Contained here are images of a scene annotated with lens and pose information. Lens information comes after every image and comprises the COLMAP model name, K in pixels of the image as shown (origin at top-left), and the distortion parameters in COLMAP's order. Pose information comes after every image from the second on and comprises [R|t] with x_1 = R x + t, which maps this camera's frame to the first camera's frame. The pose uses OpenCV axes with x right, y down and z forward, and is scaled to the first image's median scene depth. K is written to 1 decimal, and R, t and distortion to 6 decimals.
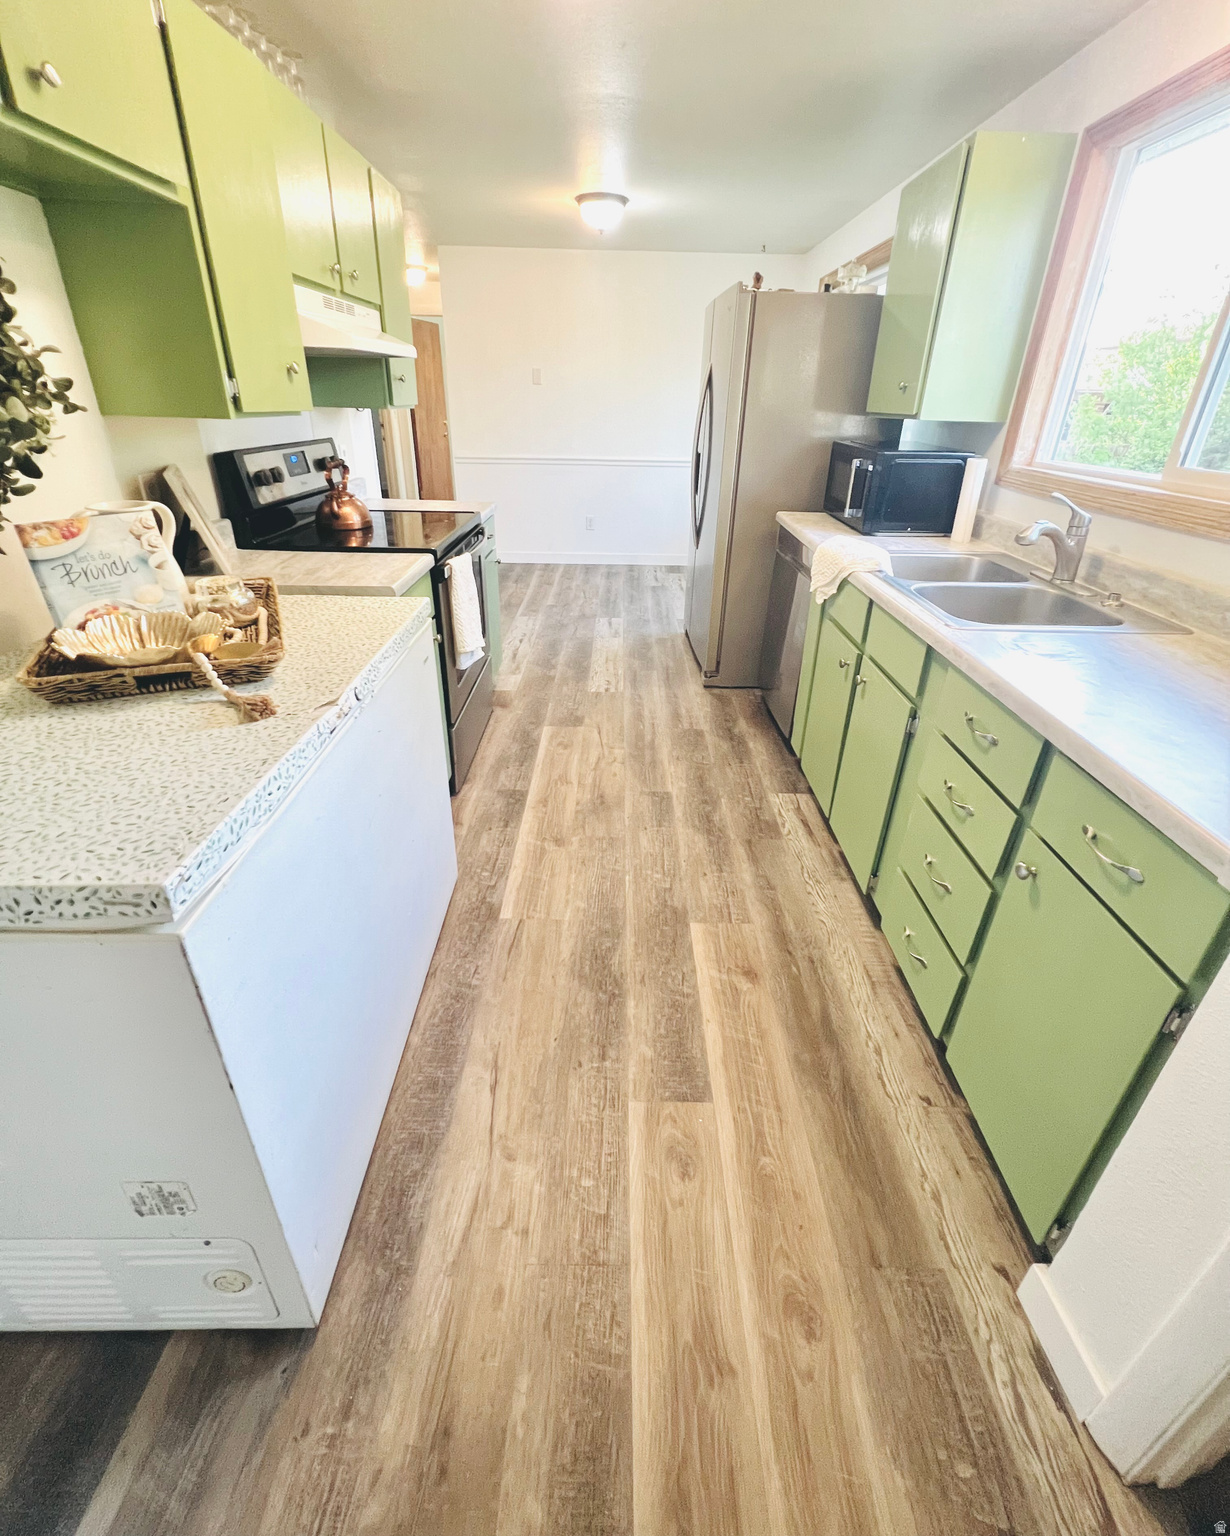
lens RADIAL K [[666.0, 0, 617.5], [0, 666.0, 718.3], [0, 0, 1]] dist [0.001068, 0.000402]
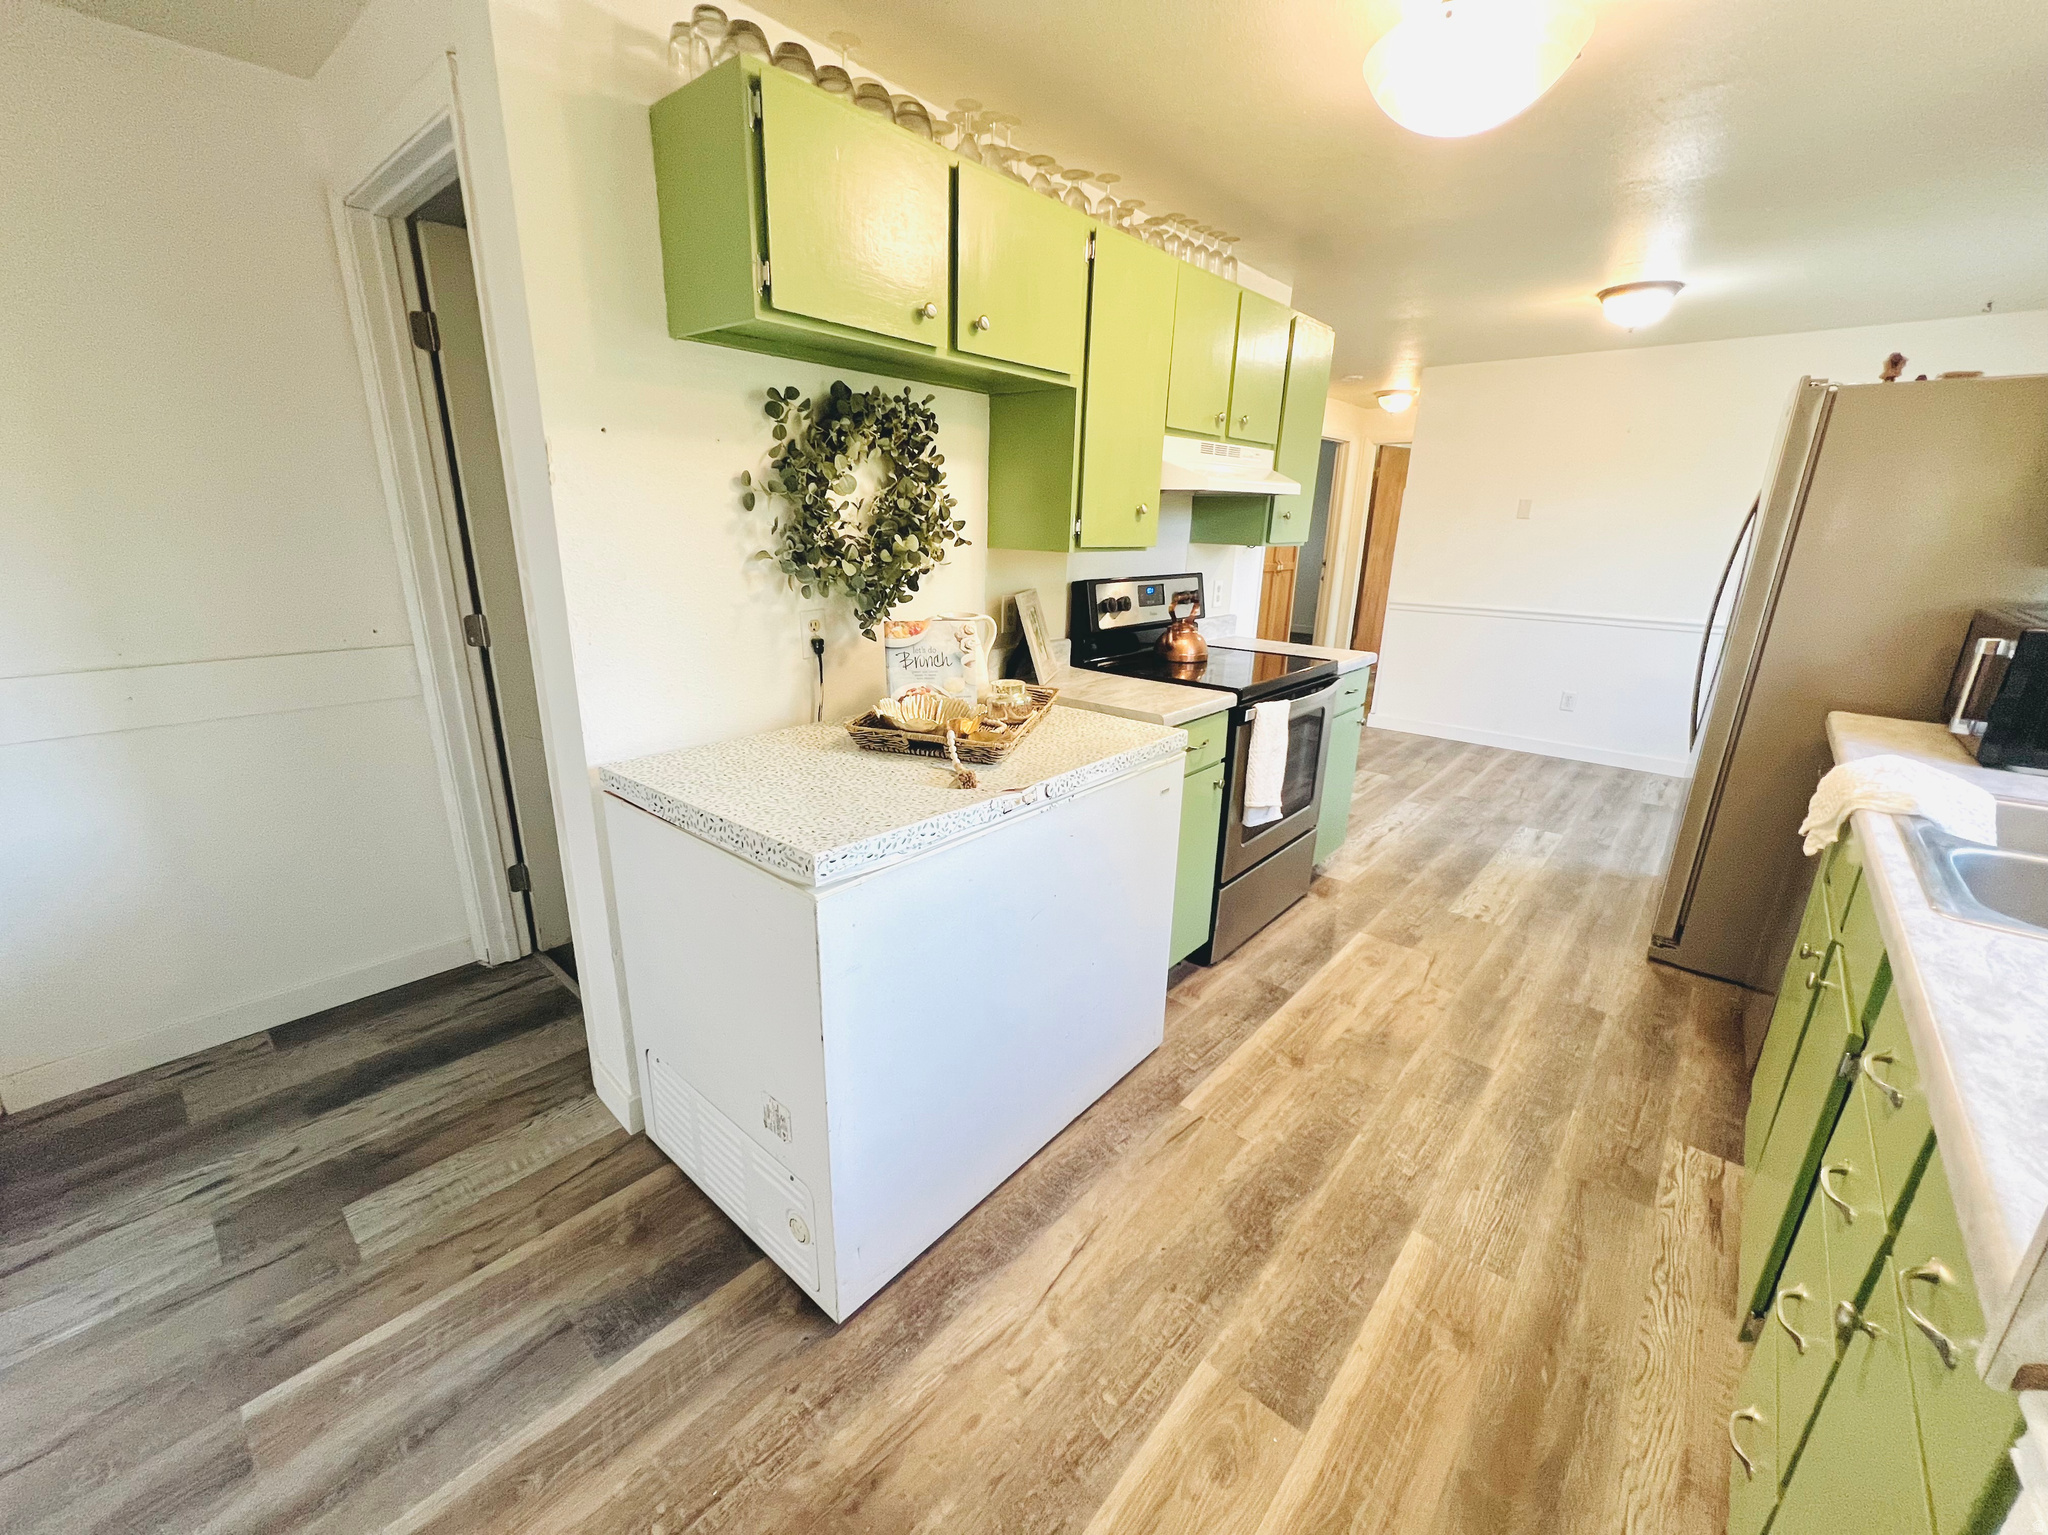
lens RADIAL K [[822.1, 0, 991.6], [0, 822.1, 771.0], [0, 0, 1]] dist [0.001003, 0.000048]
pose [[0.739176, 0.191202, -0.645803, 0.277054], [-0.295600, 0.953670, -0.055987, 0.023940], [0.605178, 0.232284, 0.761449, -0.061861]]
